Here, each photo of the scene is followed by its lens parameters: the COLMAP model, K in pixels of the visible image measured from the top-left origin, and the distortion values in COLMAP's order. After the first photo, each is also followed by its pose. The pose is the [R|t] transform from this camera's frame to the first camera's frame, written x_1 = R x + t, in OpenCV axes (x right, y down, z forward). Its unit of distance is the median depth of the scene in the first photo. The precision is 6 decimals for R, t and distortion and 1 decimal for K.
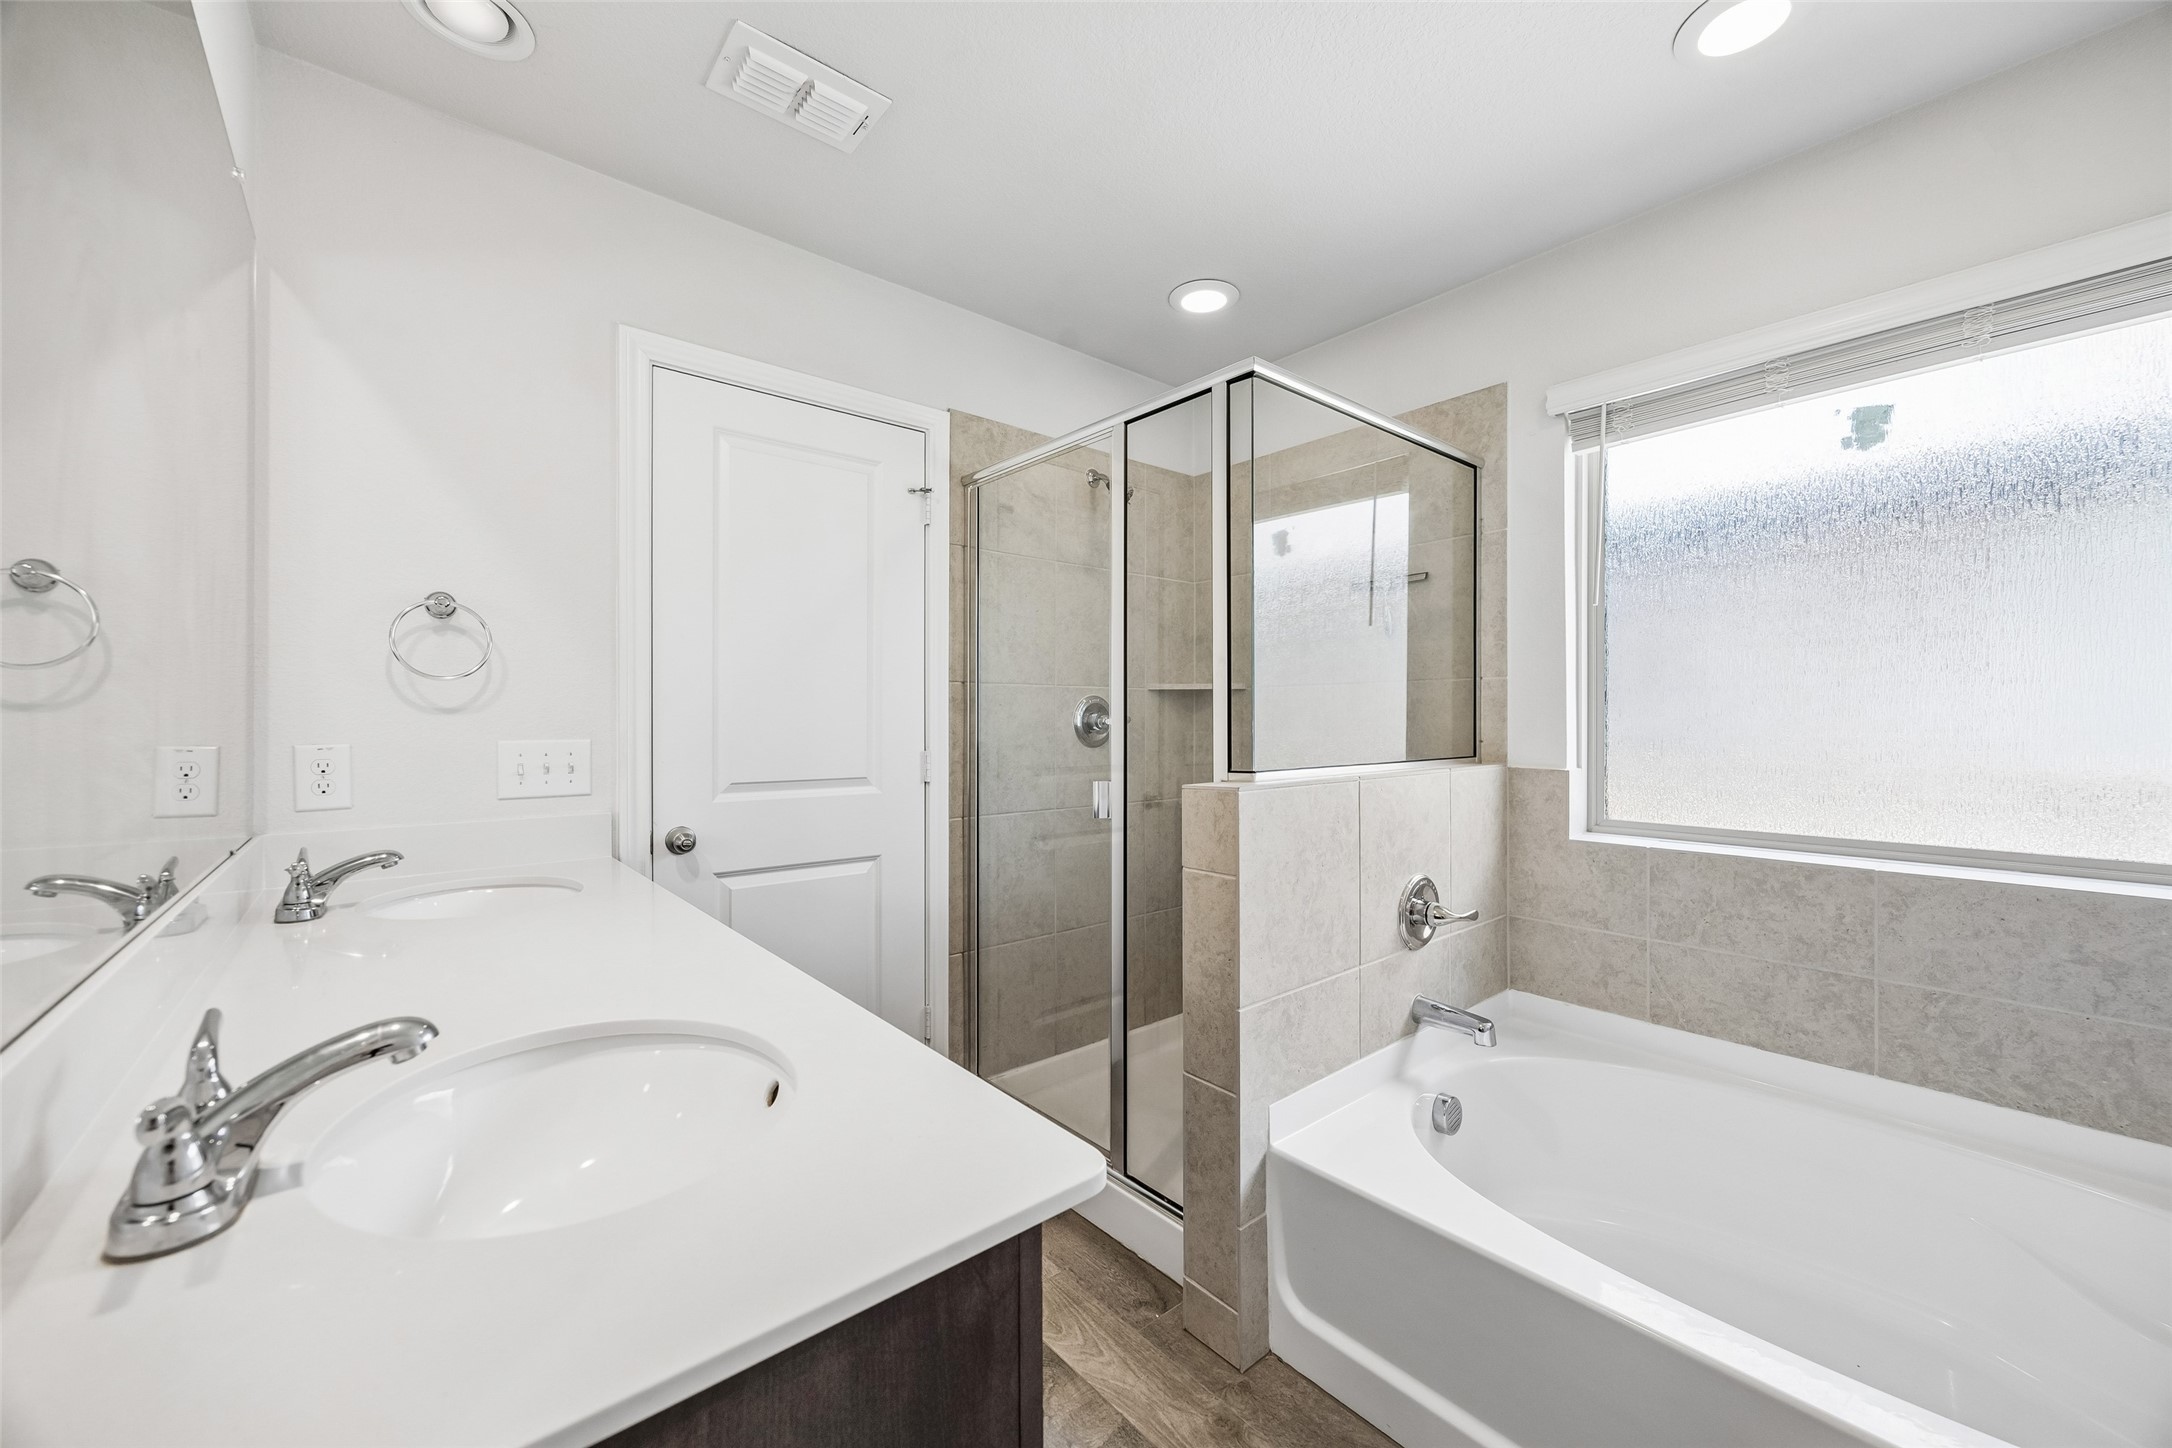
lens RADIAL K [[837.2, 0, 1080.5], [0, 837.2, 715.6], [0, 0, 1]] dist [0.000952, 0.000067]
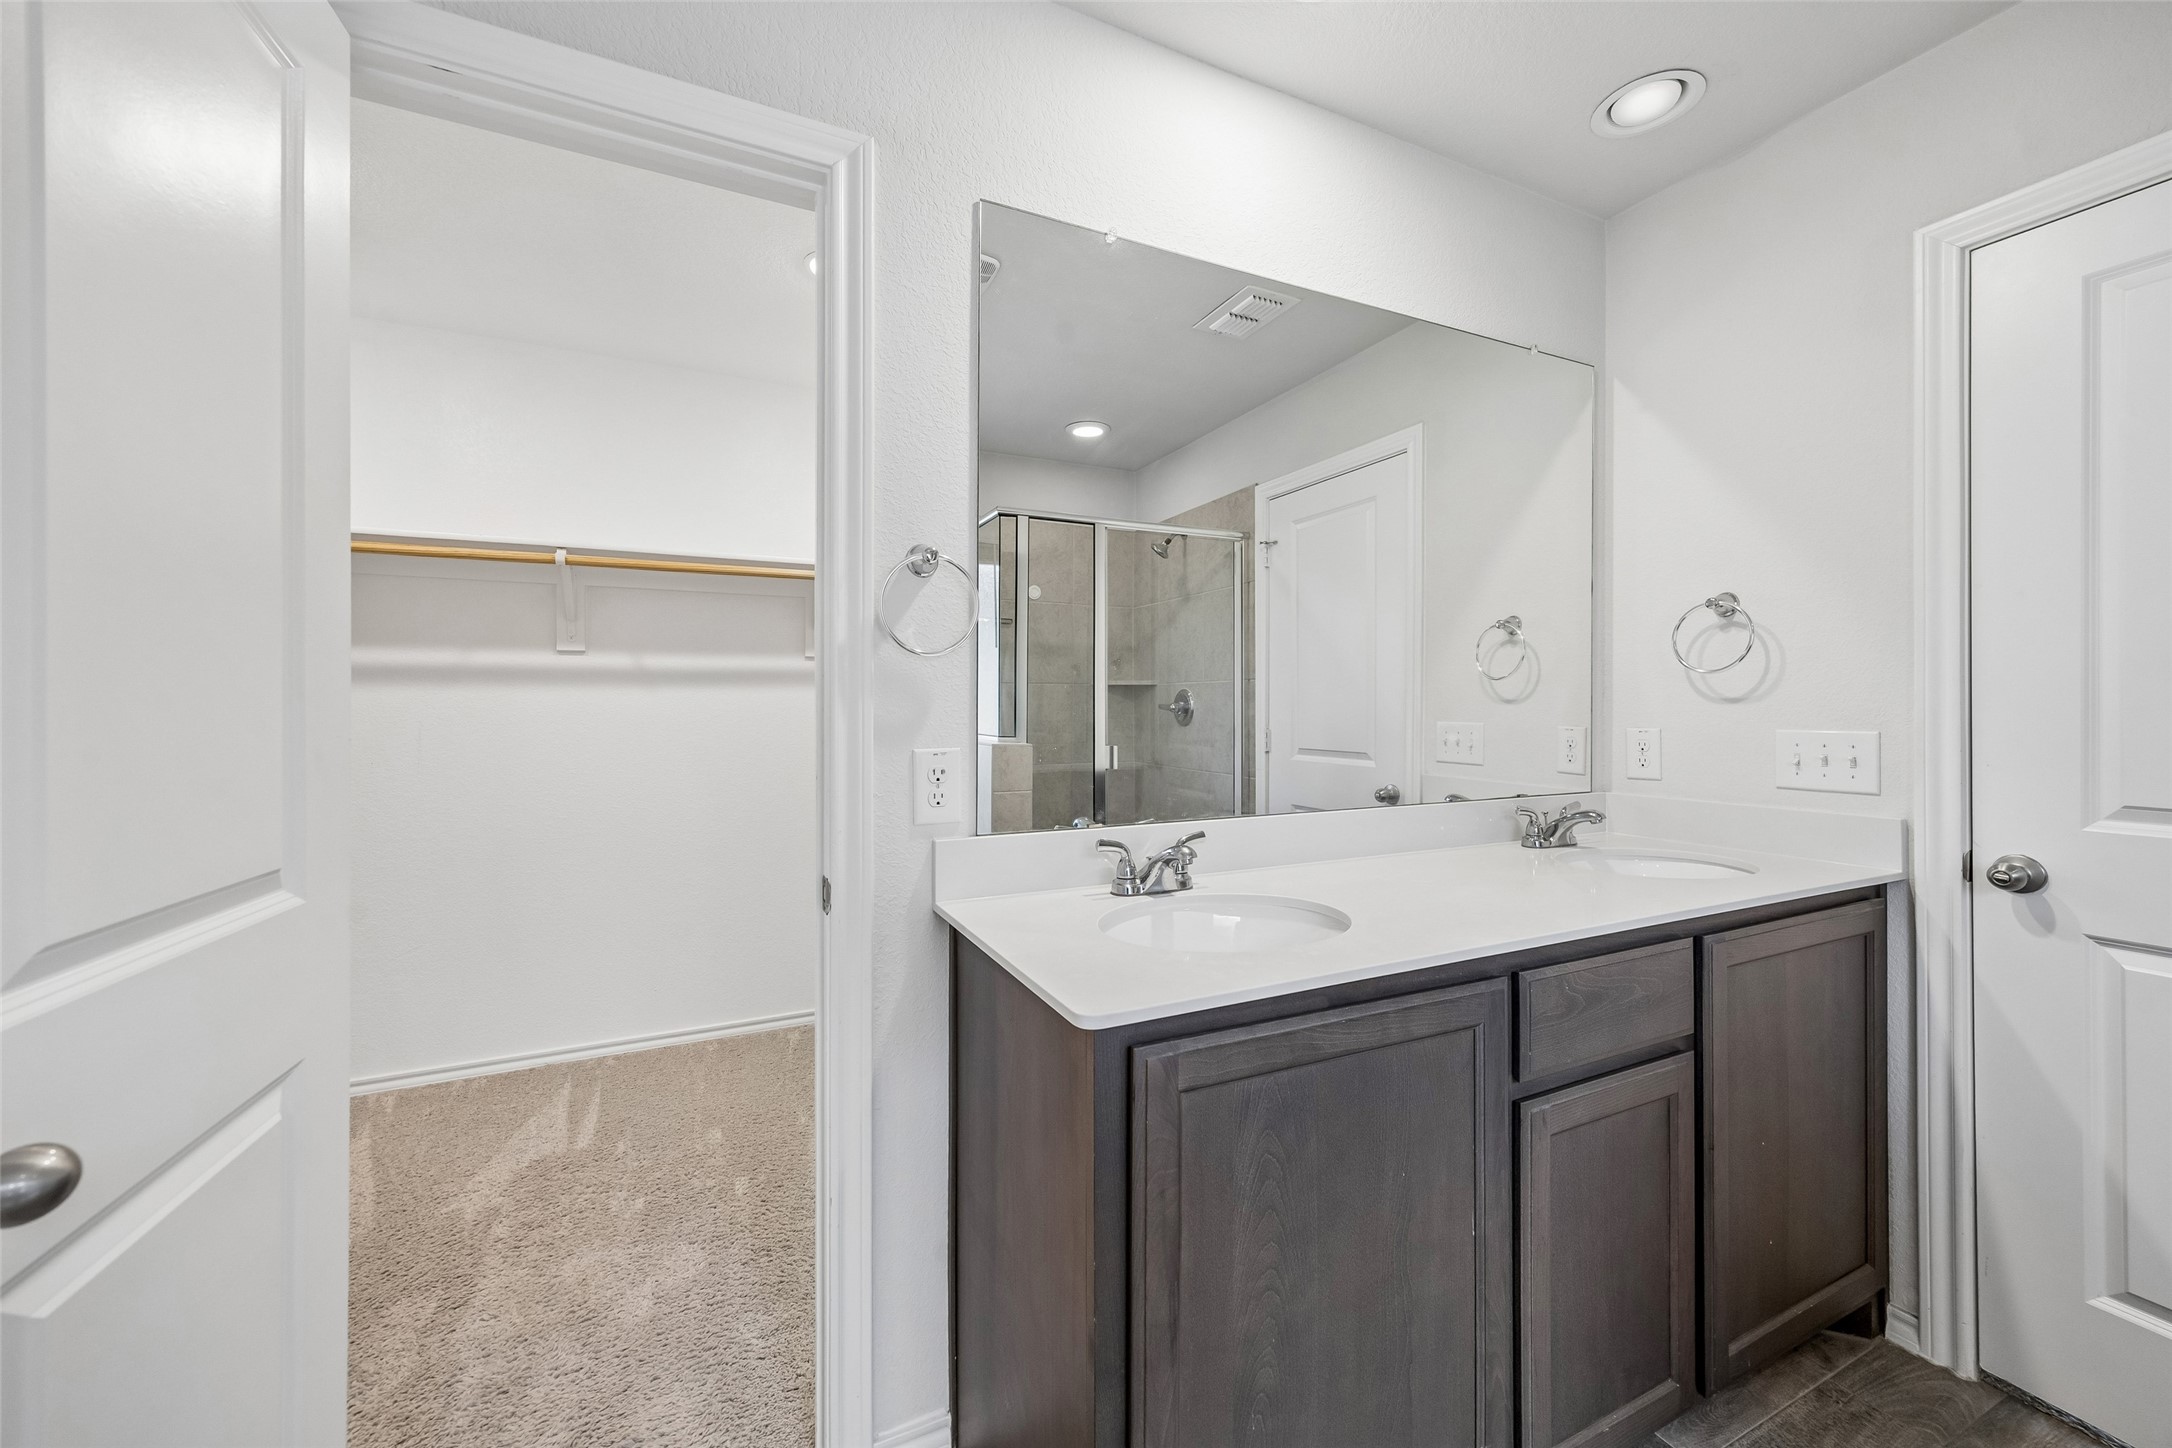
lens RADIAL K [[837.2, 0, 1063.1], [0, 837.2, 708.3], [0, 0, 1]] dist [0.000952, 0.000067]
pose [[-0.274435, -0.001863, -0.961604, 0.464538], [0.003489, 0.999990, -0.002933, 0.004069], [0.961599, -0.004160, -0.274425, 0.405745]]
